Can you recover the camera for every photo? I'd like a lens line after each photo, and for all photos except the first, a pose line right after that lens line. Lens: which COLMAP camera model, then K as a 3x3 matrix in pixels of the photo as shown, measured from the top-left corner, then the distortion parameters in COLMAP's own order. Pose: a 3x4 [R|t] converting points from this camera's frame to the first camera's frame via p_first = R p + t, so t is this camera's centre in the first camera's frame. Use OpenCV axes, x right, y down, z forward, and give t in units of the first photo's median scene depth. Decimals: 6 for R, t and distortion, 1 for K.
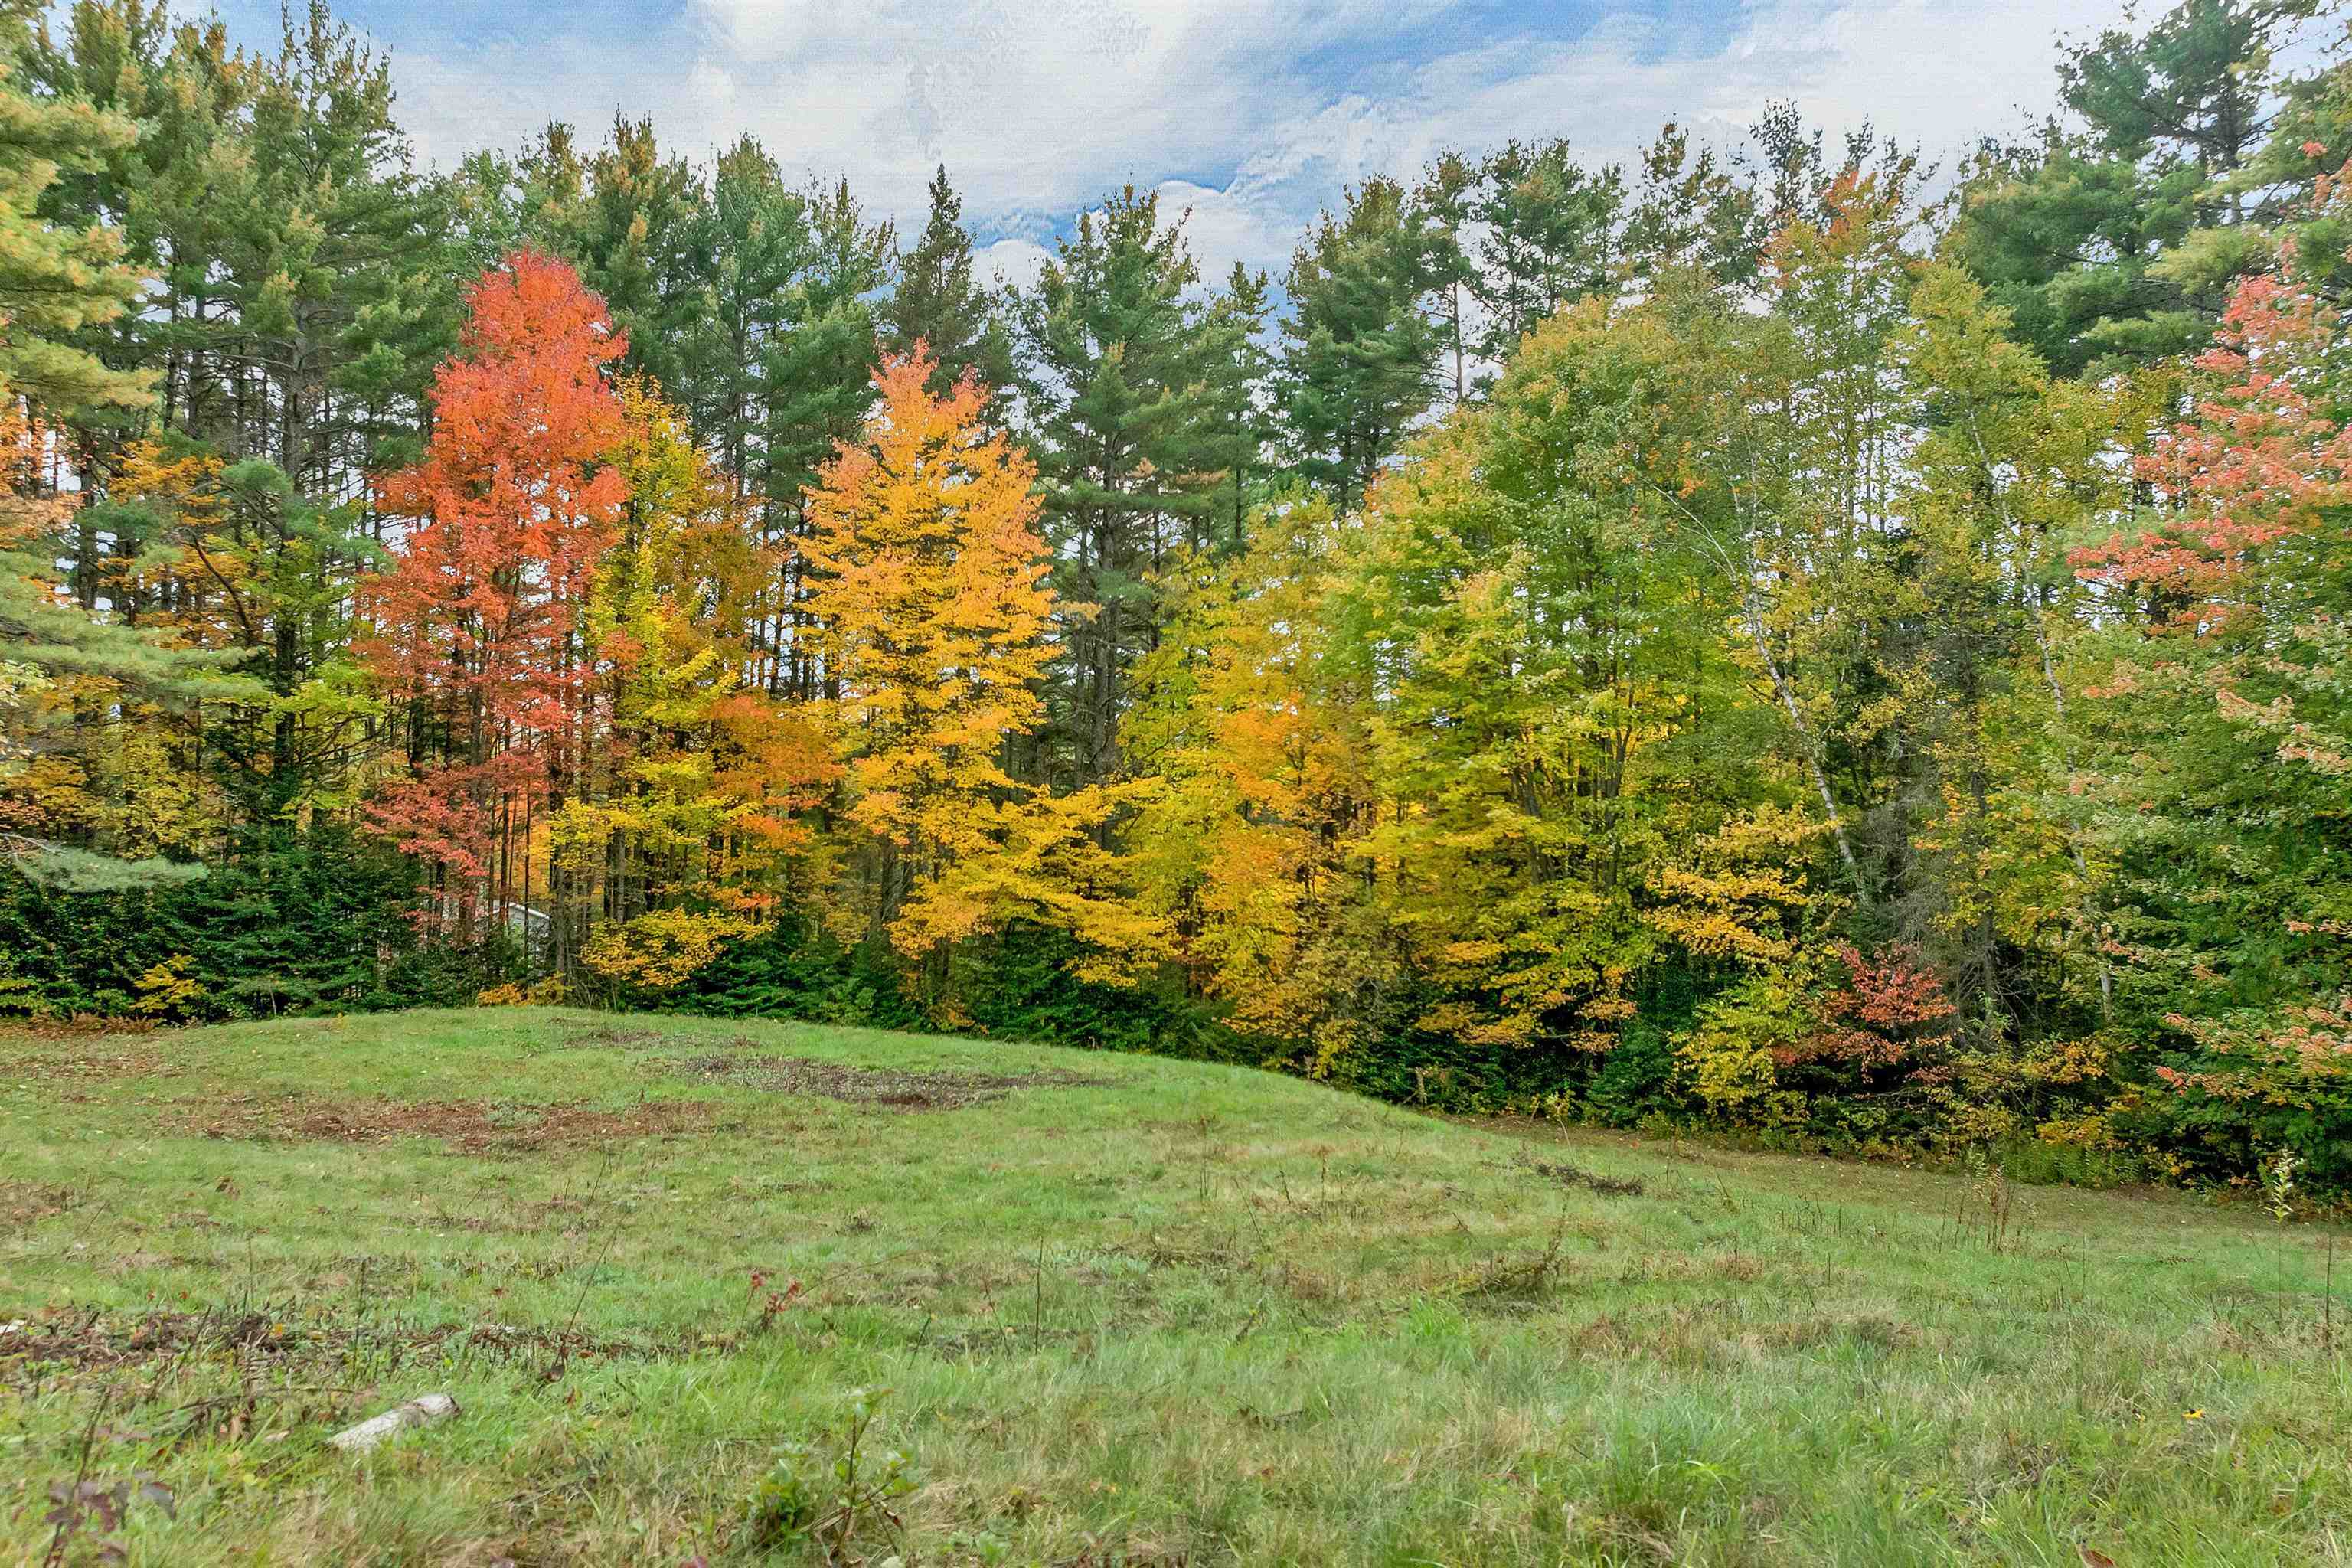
lens RADIAL K [[1700.9, 0, 1166.6], [0, 1700.9, 770.6], [0, 0, 1]] dist [-0.046933, 0.019110]
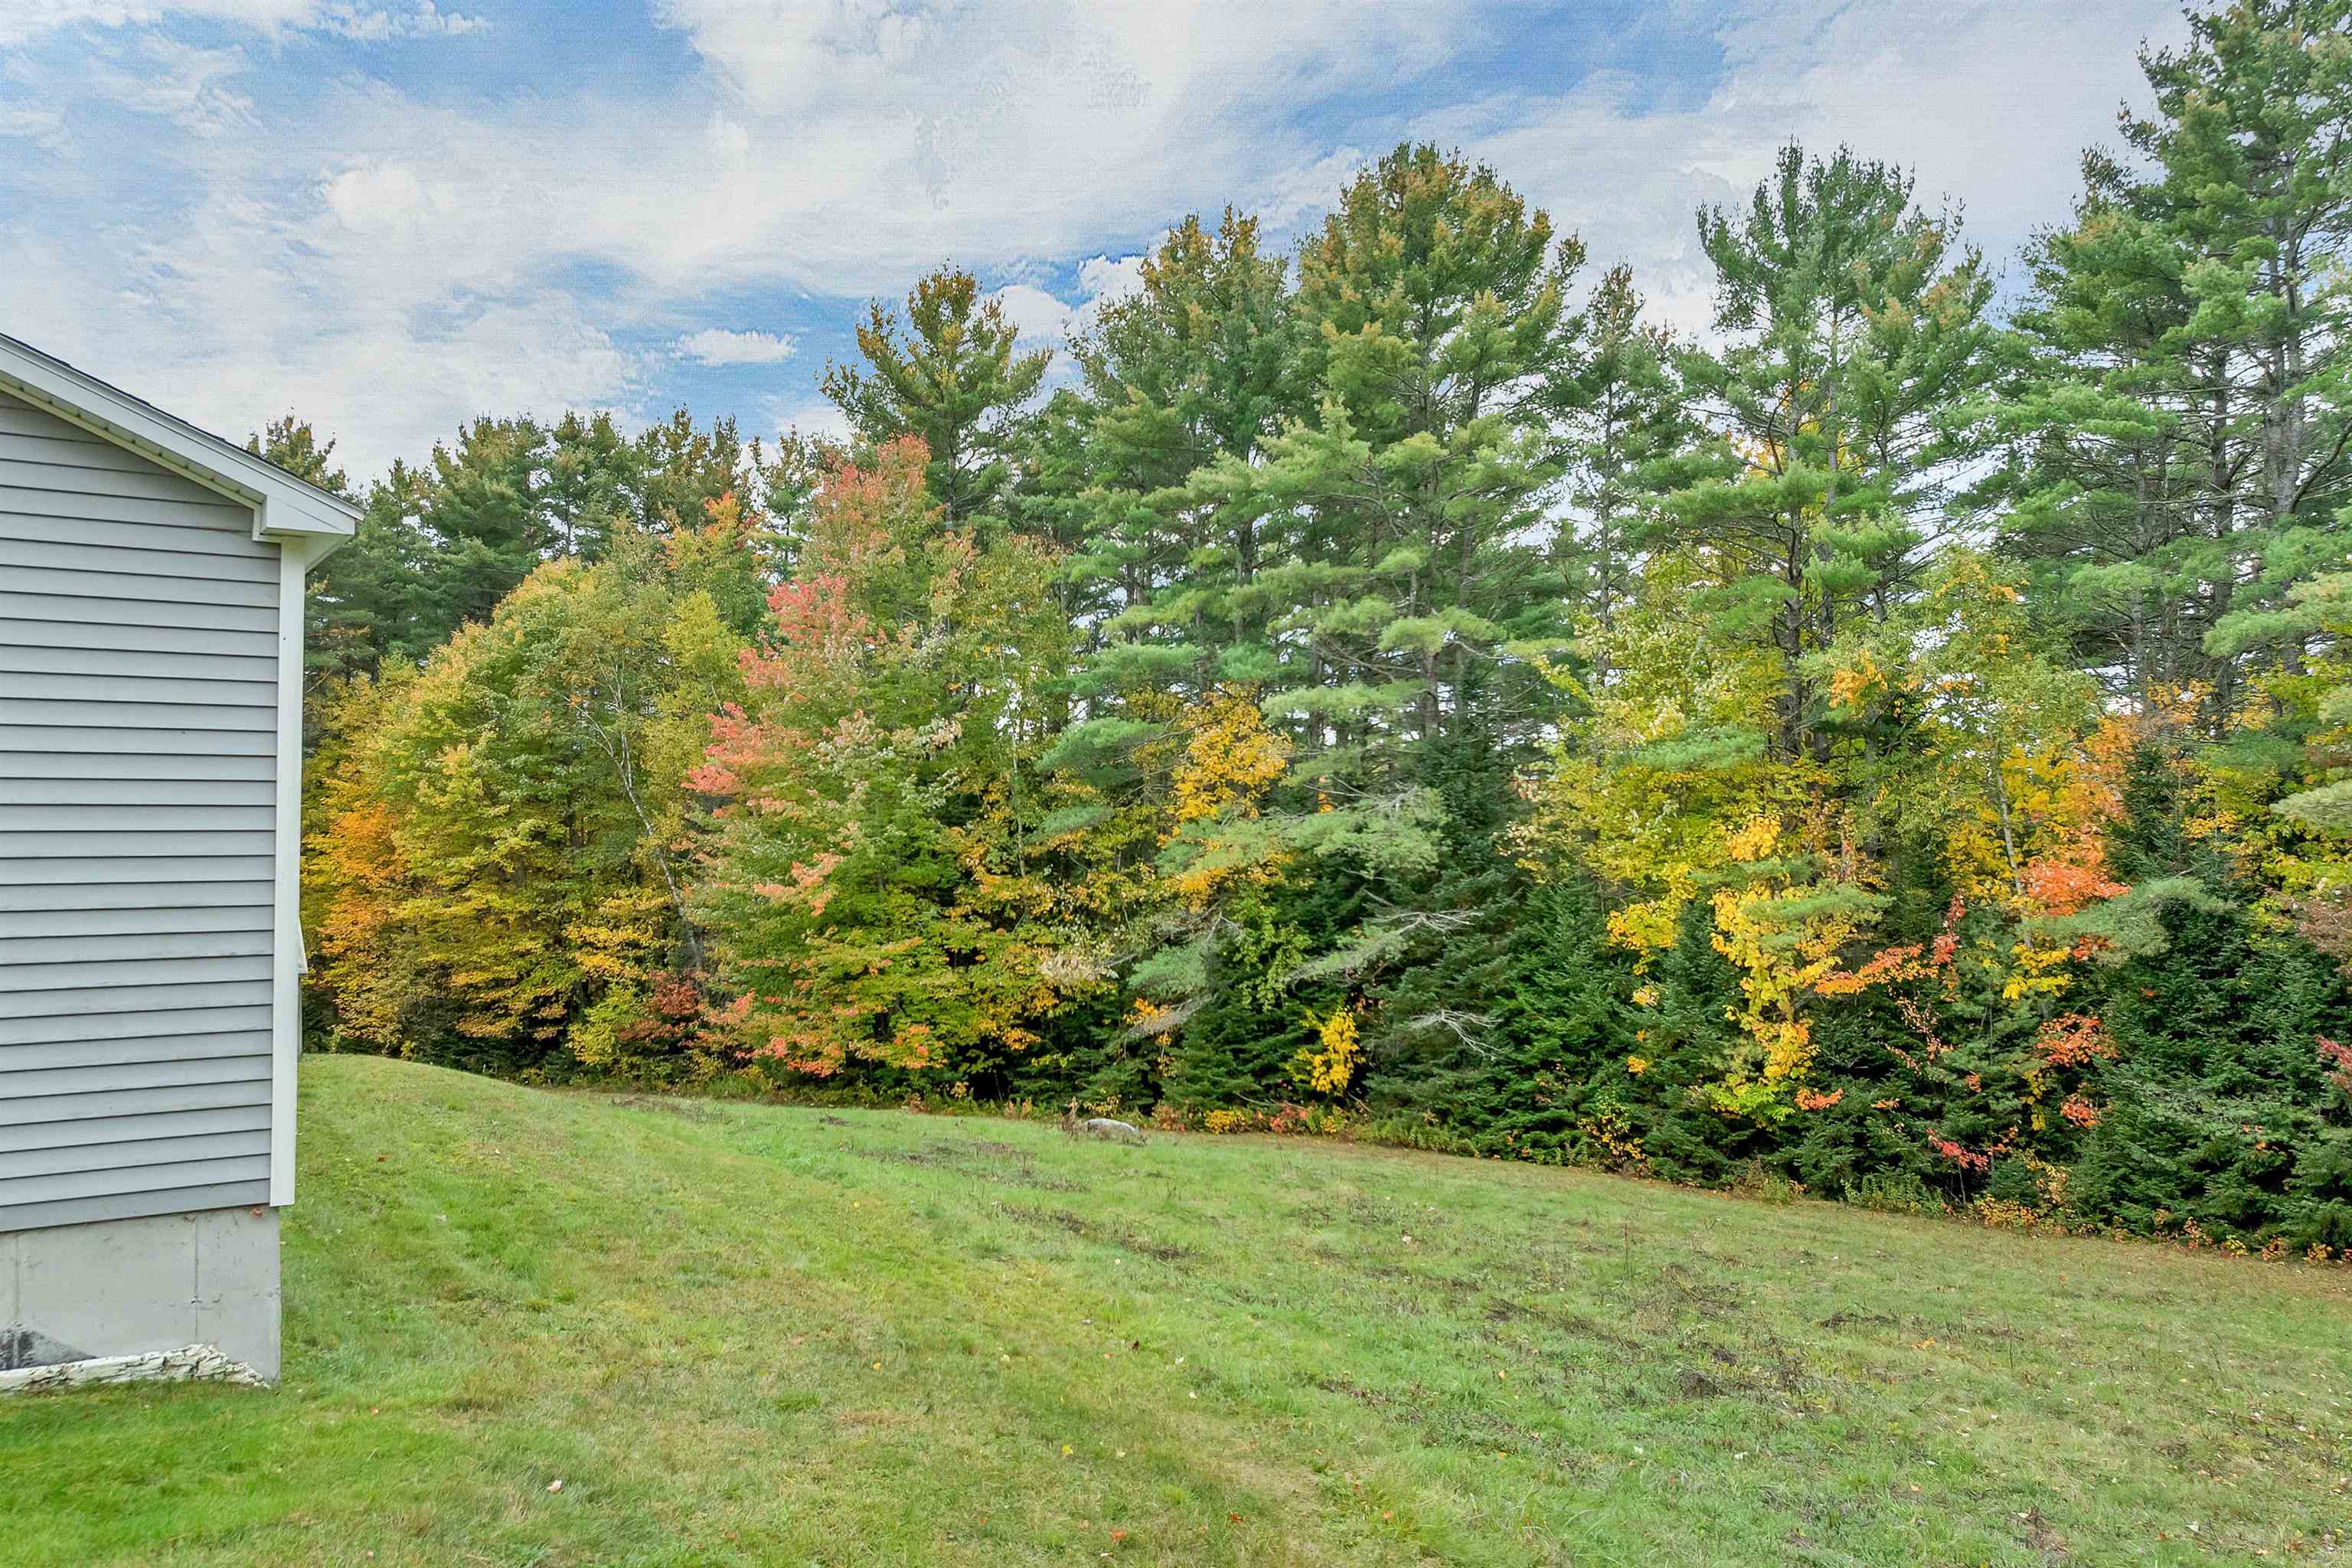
lens RADIAL K [[1700.9, 0, 1164.2], [0, 1700.9, 774.2], [0, 0, 1]] dist [-0.046933, 0.019110]
pose [[0.943597, 0.004798, 0.331062, 0.280844], [-0.004077, 0.999988, -0.002870, -0.084569], [-0.331072, 0.001358, 0.943605, -0.719931]]
